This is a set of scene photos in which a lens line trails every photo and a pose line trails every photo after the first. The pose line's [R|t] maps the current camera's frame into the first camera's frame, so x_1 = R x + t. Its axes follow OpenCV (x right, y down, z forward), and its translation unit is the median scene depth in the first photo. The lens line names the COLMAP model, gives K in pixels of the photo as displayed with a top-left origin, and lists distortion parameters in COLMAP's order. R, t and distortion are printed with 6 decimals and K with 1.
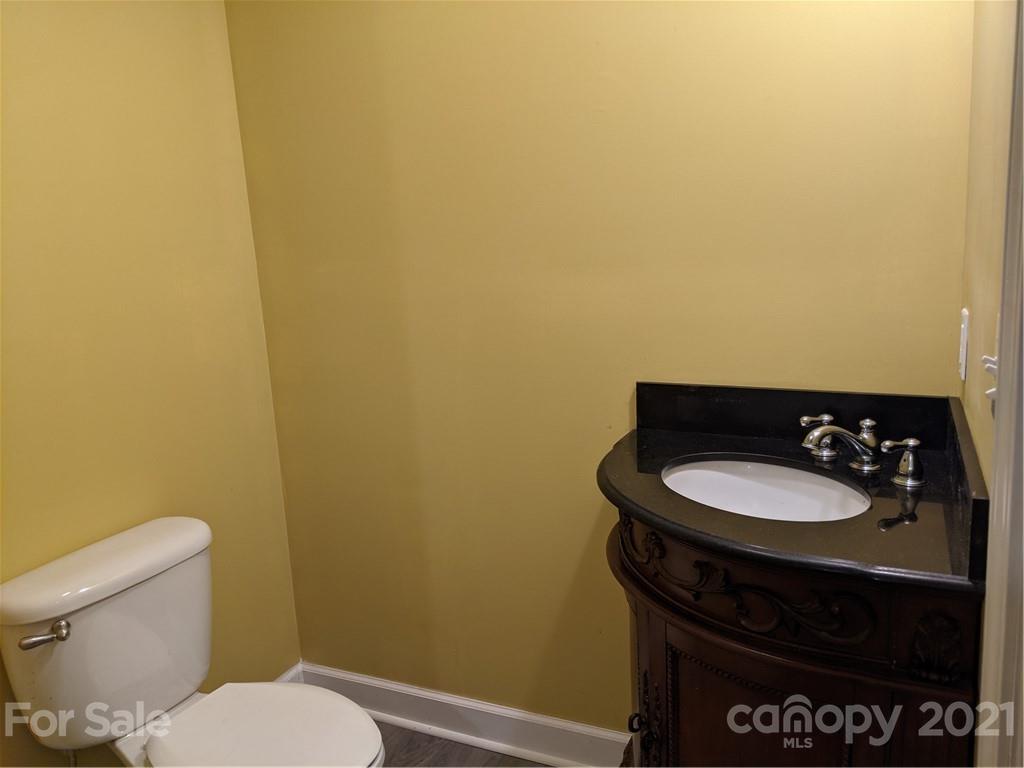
lens RADIAL K [[812.8, 0, 512.0], [0, 812.8, 384.0], [0, 0, 1]] dist [-0.007911, -0.004623]
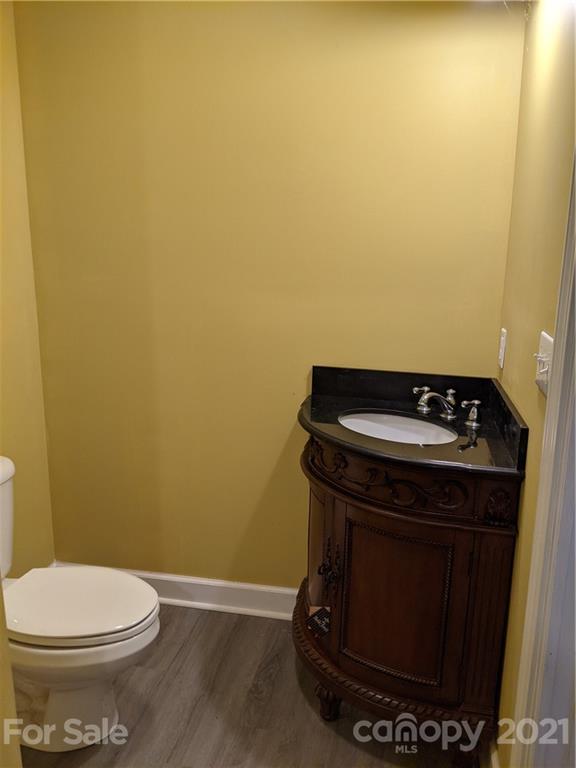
lens RADIAL K [[619.0, 0, 284.8], [0, 619.0, 383.0], [0, 0, 1]] dist [0.084675, -0.131135]
pose [[0.967126, 0.016006, 0.253792, -0.263246], [-0.021069, 0.999629, 0.017243, 0.014520], [-0.253422, -0.022023, 0.967105, -0.221455]]
